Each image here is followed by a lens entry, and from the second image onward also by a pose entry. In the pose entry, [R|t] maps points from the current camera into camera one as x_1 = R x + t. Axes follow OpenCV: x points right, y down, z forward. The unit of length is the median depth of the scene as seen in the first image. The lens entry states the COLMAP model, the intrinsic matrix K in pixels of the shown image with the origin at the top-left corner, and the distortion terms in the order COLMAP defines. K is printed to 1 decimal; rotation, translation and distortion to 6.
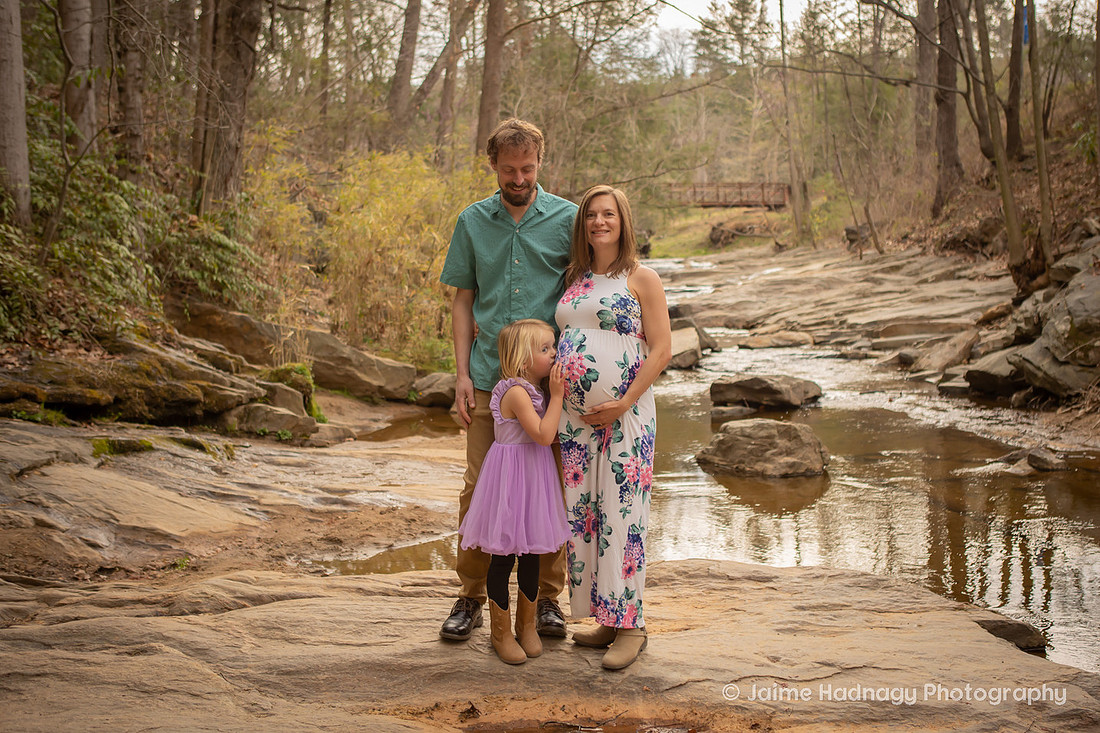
lens RADIAL K [[1190.4, 0, 605.9], [0, 1190.4, 340.1], [0, 0, 1]] dist [-0.078121, 0.130193]
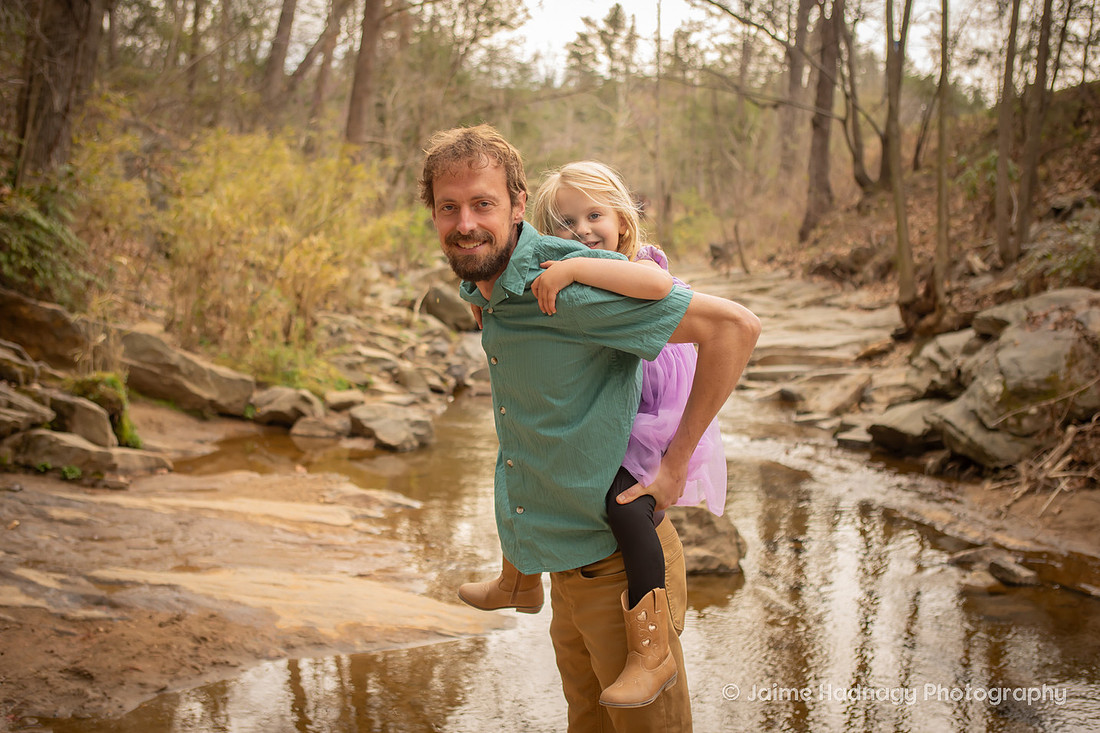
lens RADIAL K [[1125.1, 0, 542.5], [0, 1125.1, 368.7], [0, 0, 1]] dist [-0.070020, 0.119709]
pose [[0.995419, 0.062796, 0.072097, -0.008443], [-0.065083, 0.997434, 0.029821, -0.024432], [-0.070040, -0.034376, 0.996952, 0.162867]]
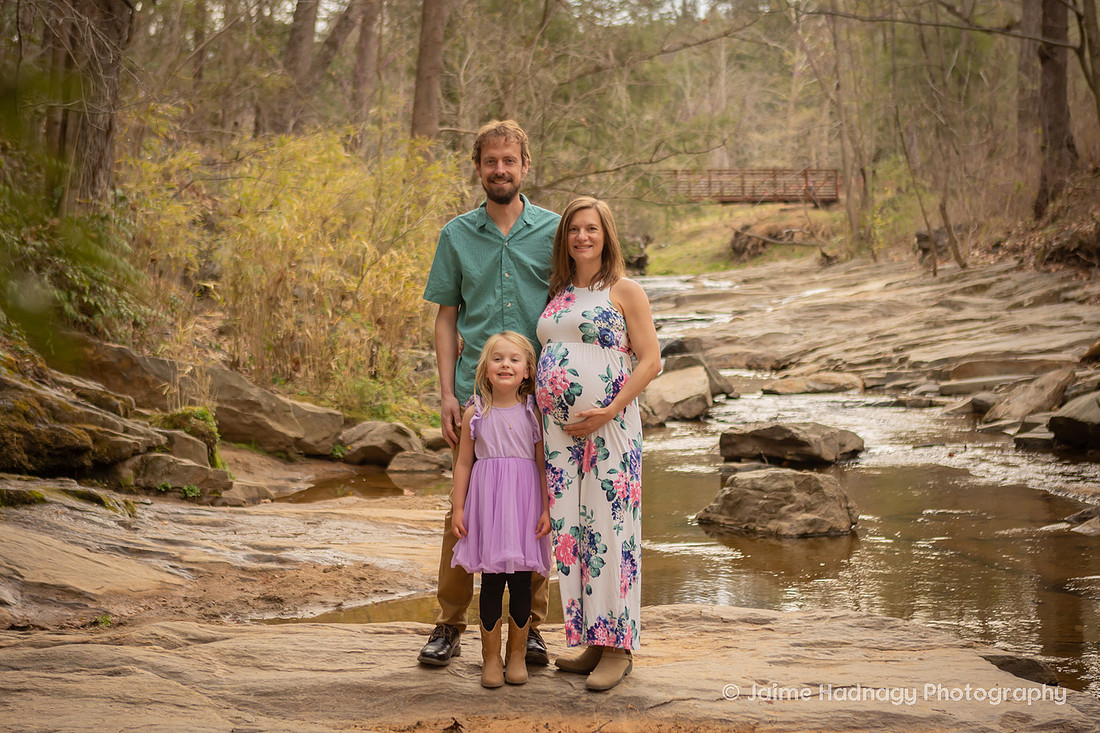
lens RADIAL K [[1702.2, 0, 569.5], [0, 1702.2, 364.8], [0, 0, 1]] dist [-0.002614, 0.008643]
pose [[0.999960, -0.000416, -0.008883, -0.001179], [0.000271, 0.999867, -0.016316, 0.009113], [0.008889, 0.016313, 0.999827, -0.120392]]
